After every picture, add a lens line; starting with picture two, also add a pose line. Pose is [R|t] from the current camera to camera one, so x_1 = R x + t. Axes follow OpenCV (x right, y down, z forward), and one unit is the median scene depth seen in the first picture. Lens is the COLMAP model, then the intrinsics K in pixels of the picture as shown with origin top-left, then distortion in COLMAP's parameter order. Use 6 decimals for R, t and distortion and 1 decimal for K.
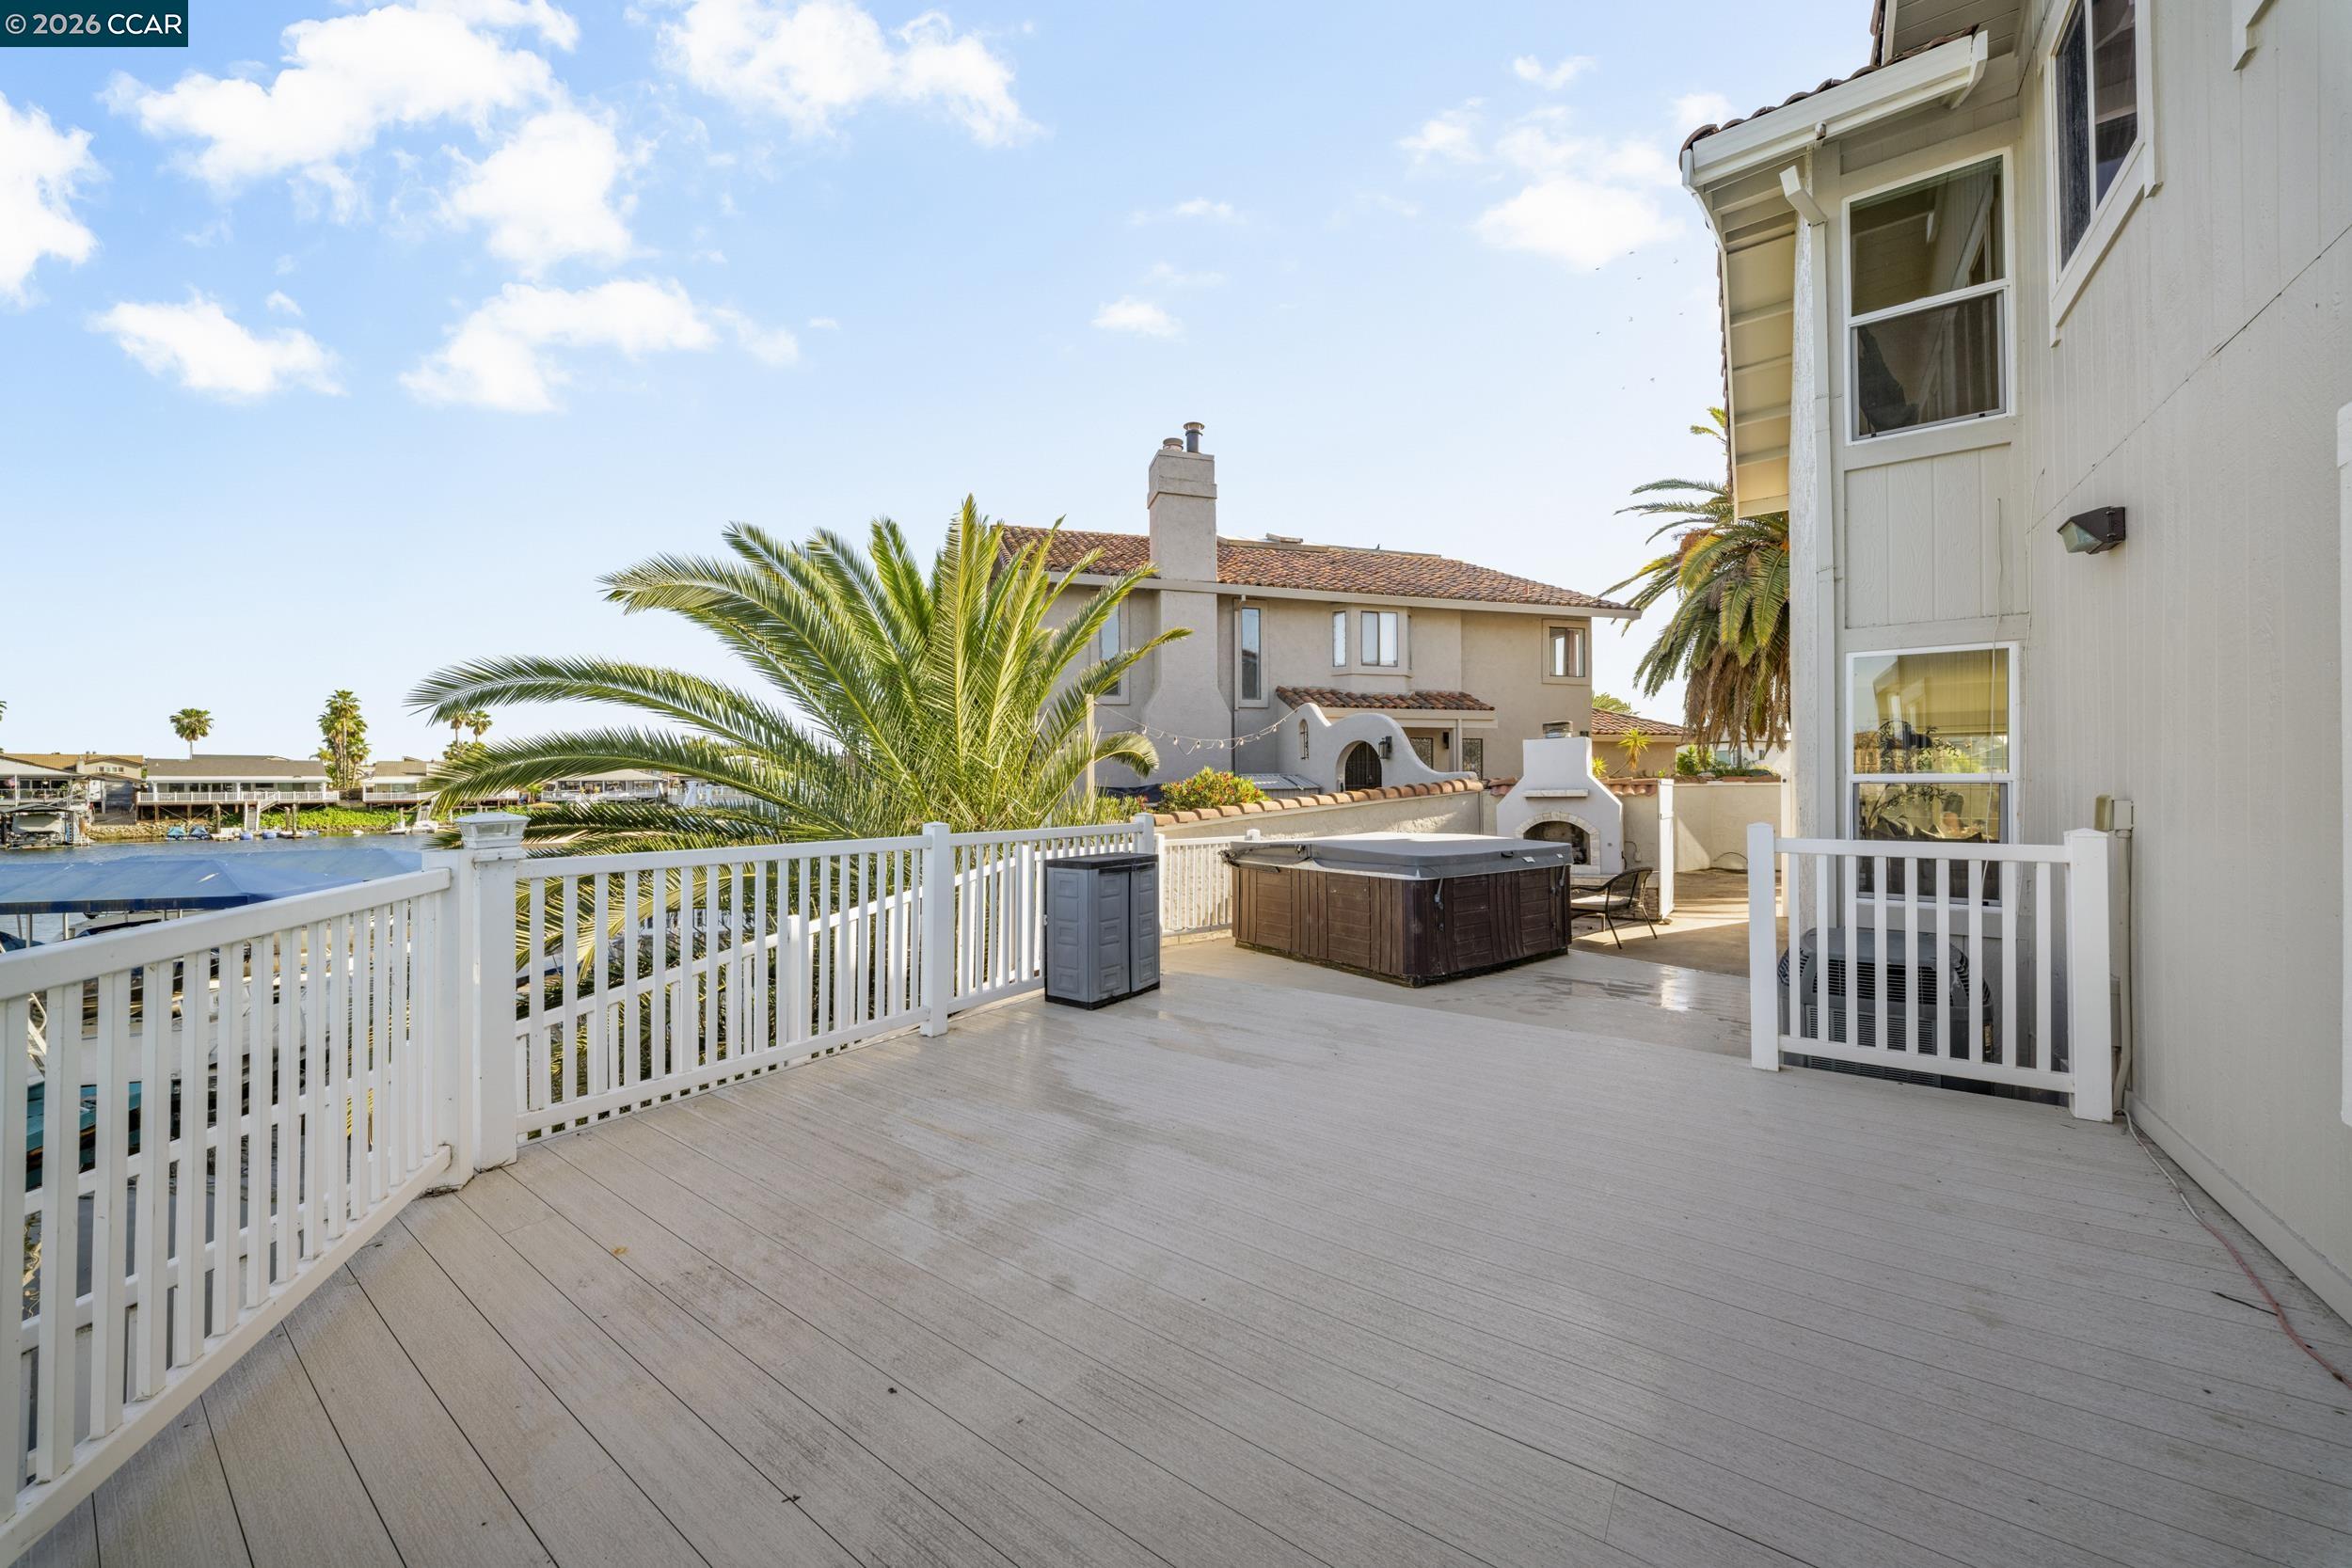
lens RADIAL K [[841.3, 0, 1166.0], [0, 841.3, 768.2], [0, 0, 1]] dist [0.000711, -0.000065]
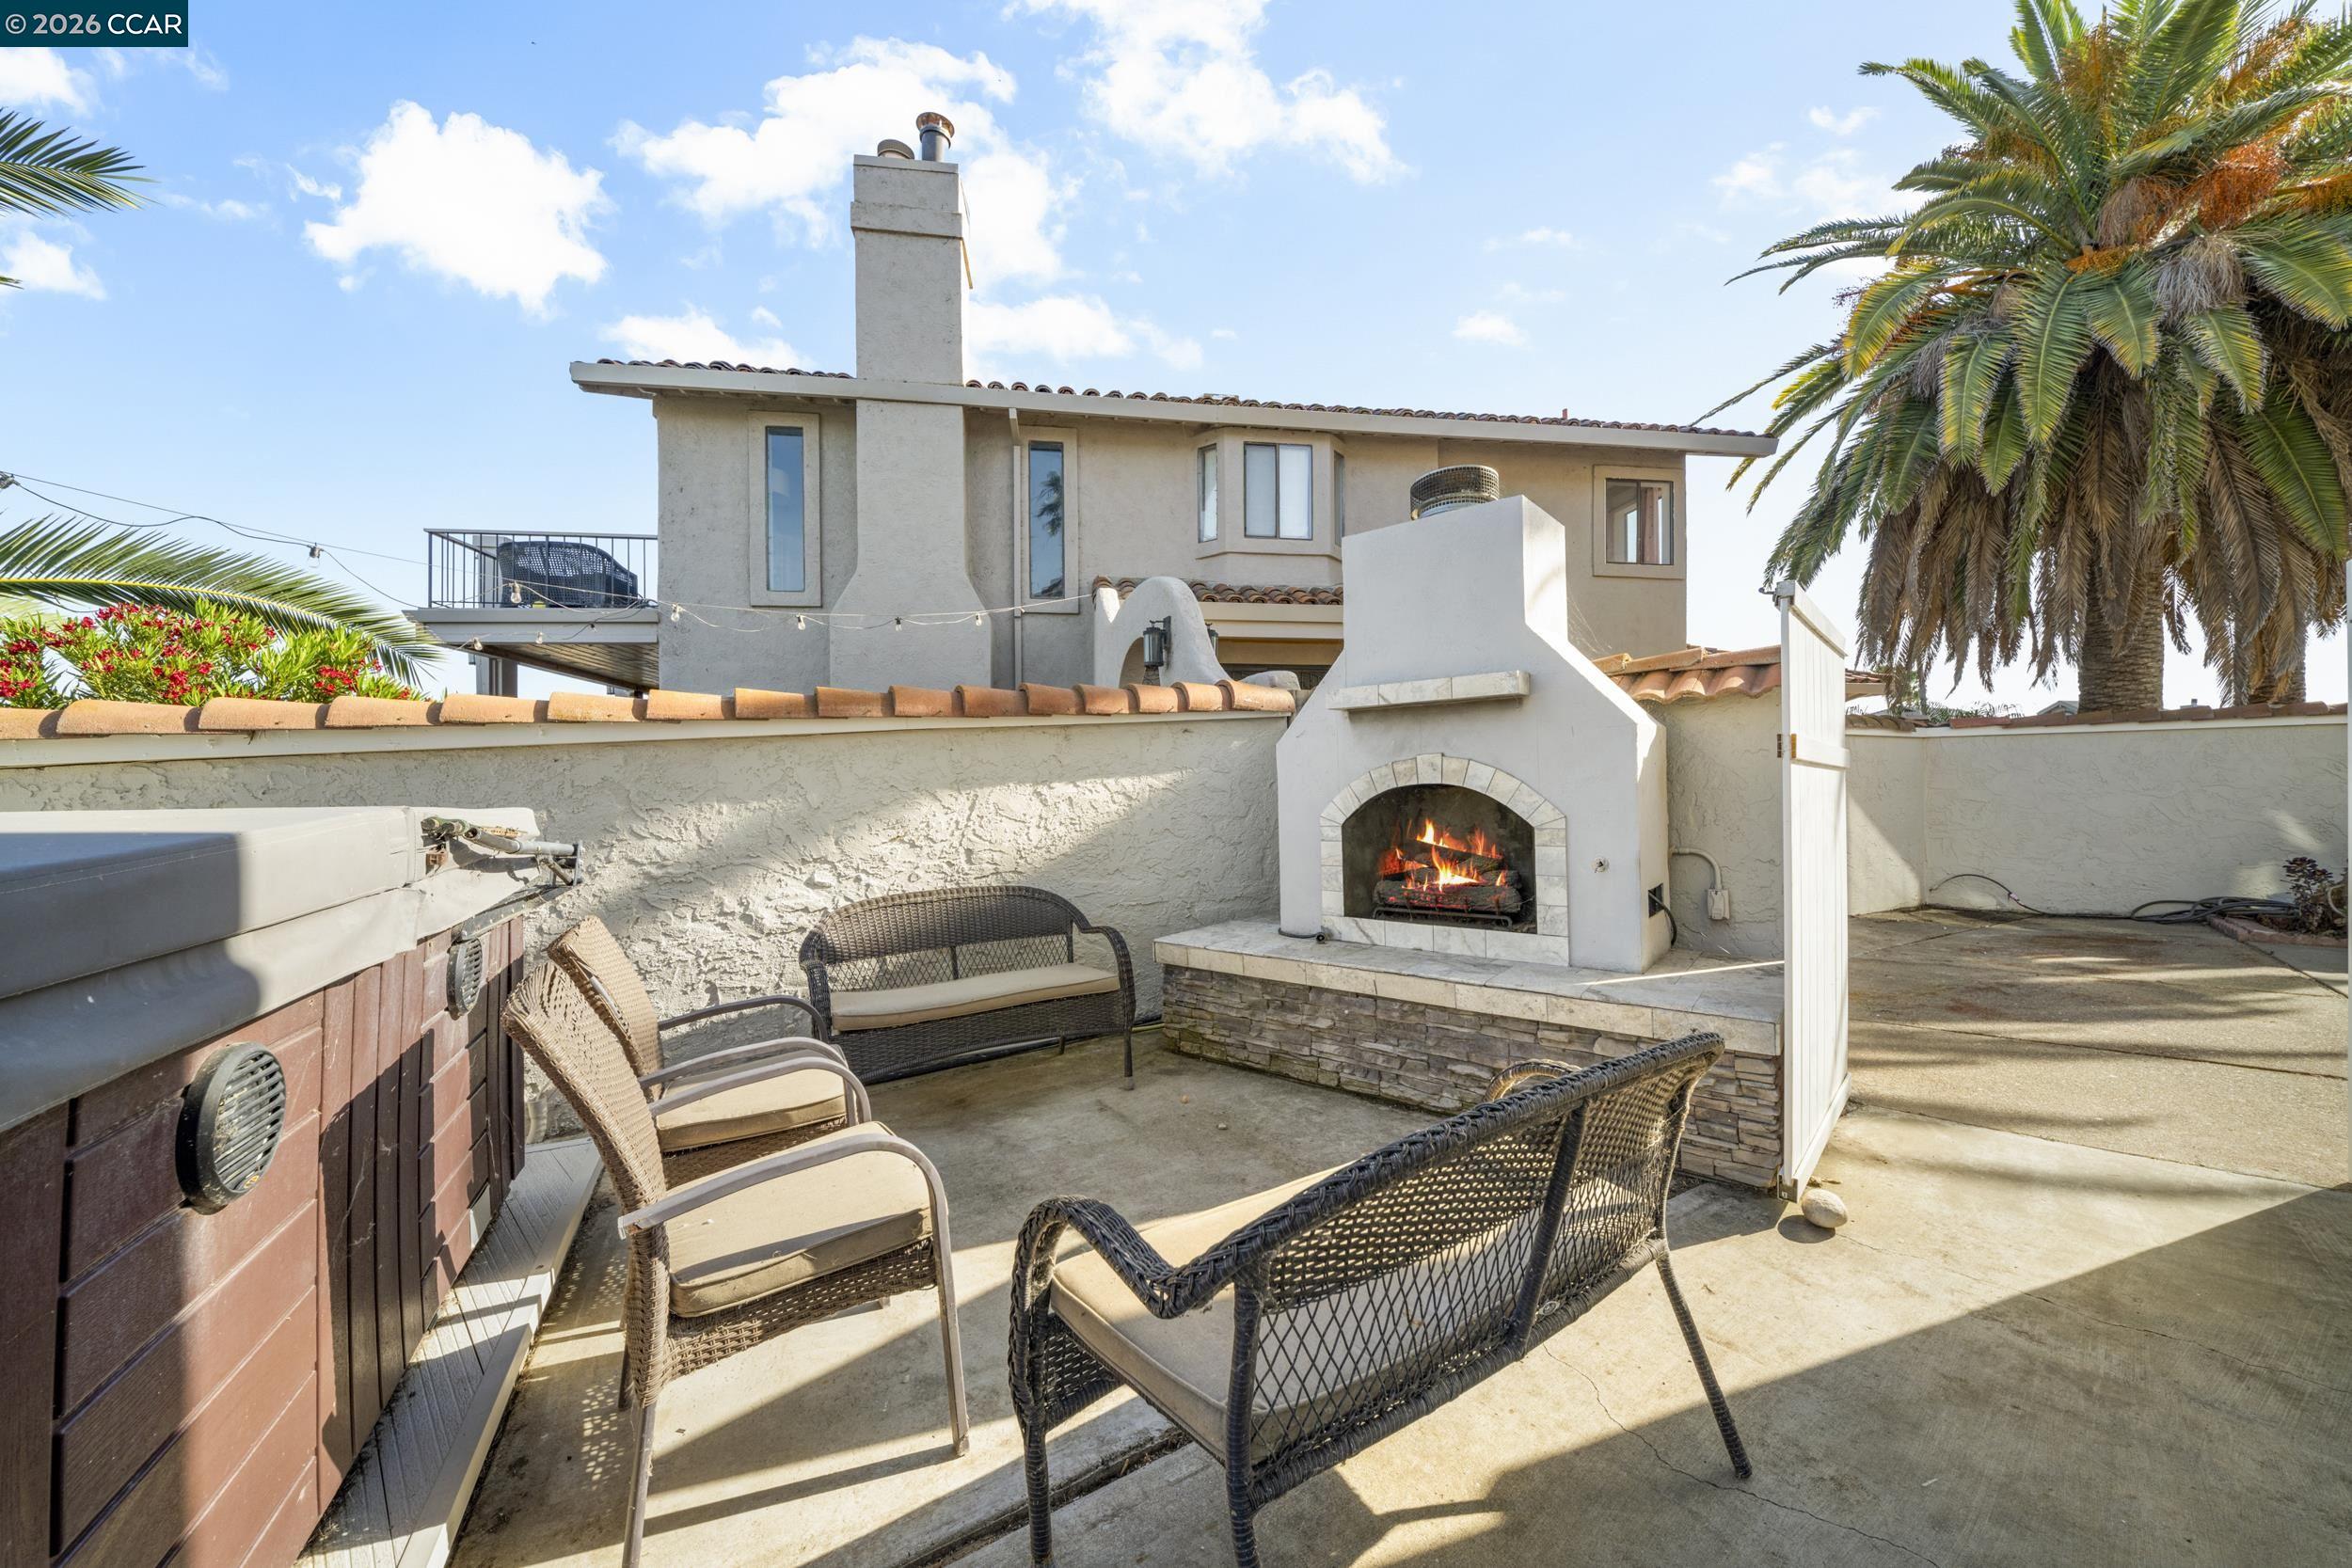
lens RADIAL K [[867.0, 0, 1177.9], [0, 867.0, 778.7], [0, 0, 1]] dist [-0.001403, -0.000155]
pose [[0.994067, -0.006726, -0.108565, 0.262290], [0.007445, 0.999953, 0.006221, 0.037397], [0.108518, -0.006993, 0.994070, 0.437457]]
